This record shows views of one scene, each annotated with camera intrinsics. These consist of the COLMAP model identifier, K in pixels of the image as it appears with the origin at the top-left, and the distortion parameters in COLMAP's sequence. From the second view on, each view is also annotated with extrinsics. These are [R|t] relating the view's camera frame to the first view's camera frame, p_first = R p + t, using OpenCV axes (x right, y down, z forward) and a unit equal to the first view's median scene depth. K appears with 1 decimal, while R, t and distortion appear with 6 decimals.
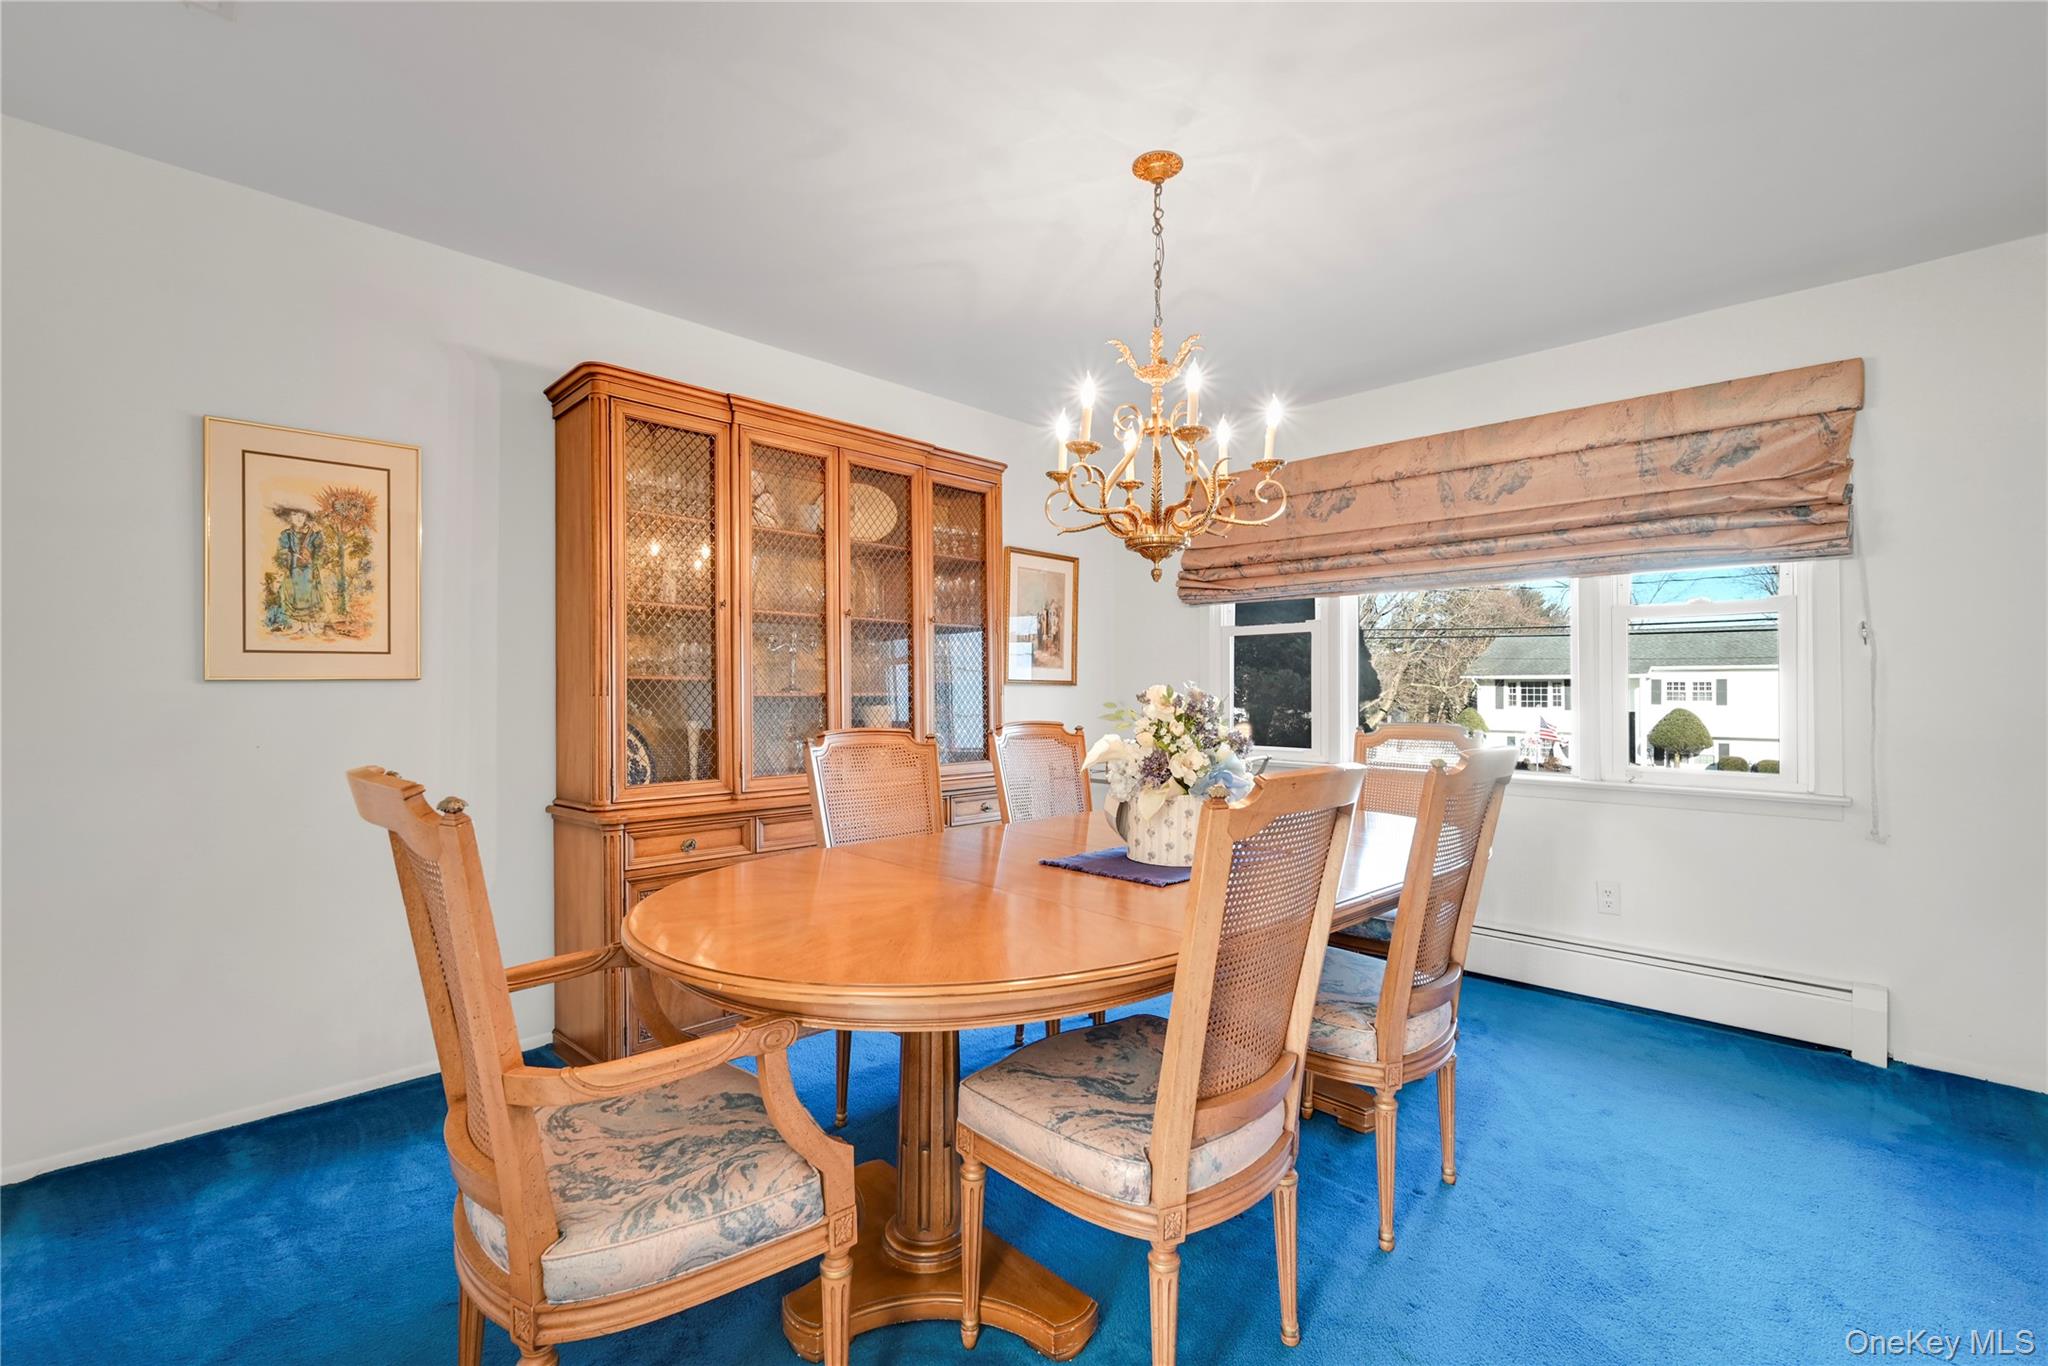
lens RADIAL K [[813.9, 0, 1018.2], [0, 813.9, 682.8], [0, 0, 1]] dist [-0.001708, -0.000094]
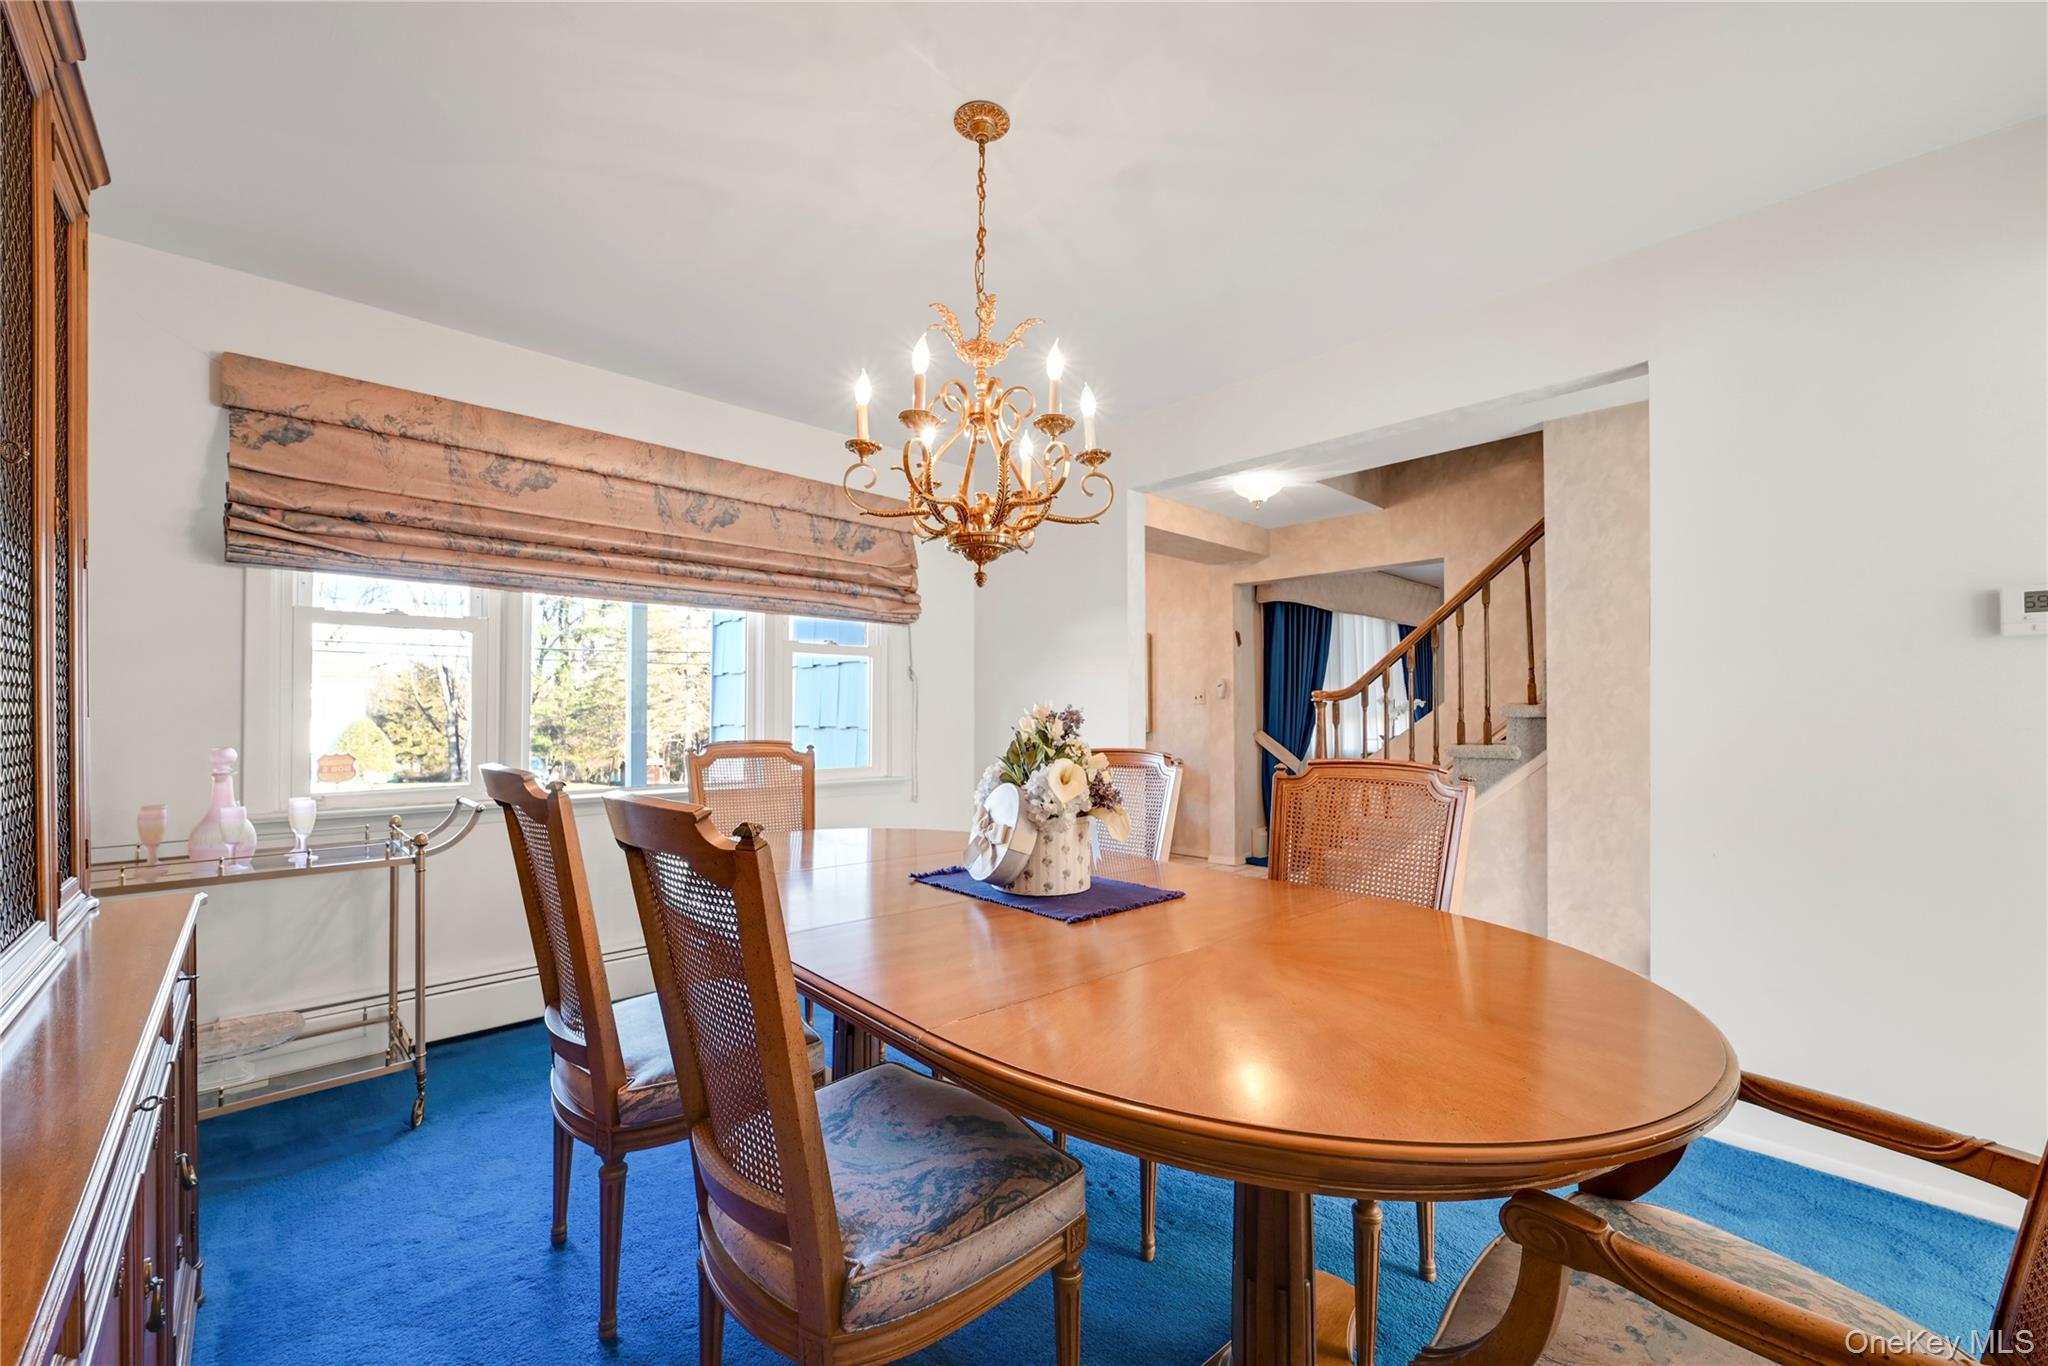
lens RADIAL K [[813.9, 0, 1018.2], [0, 813.9, 682.8], [0, 0, 1]] dist [-0.001708, -0.000094]
pose [[0.065500, 0.028958, 0.997432, -0.446031], [-0.011291, 0.999536, -0.028277, 0.000298], [-0.997789, -0.009410, 0.065797, 0.543709]]
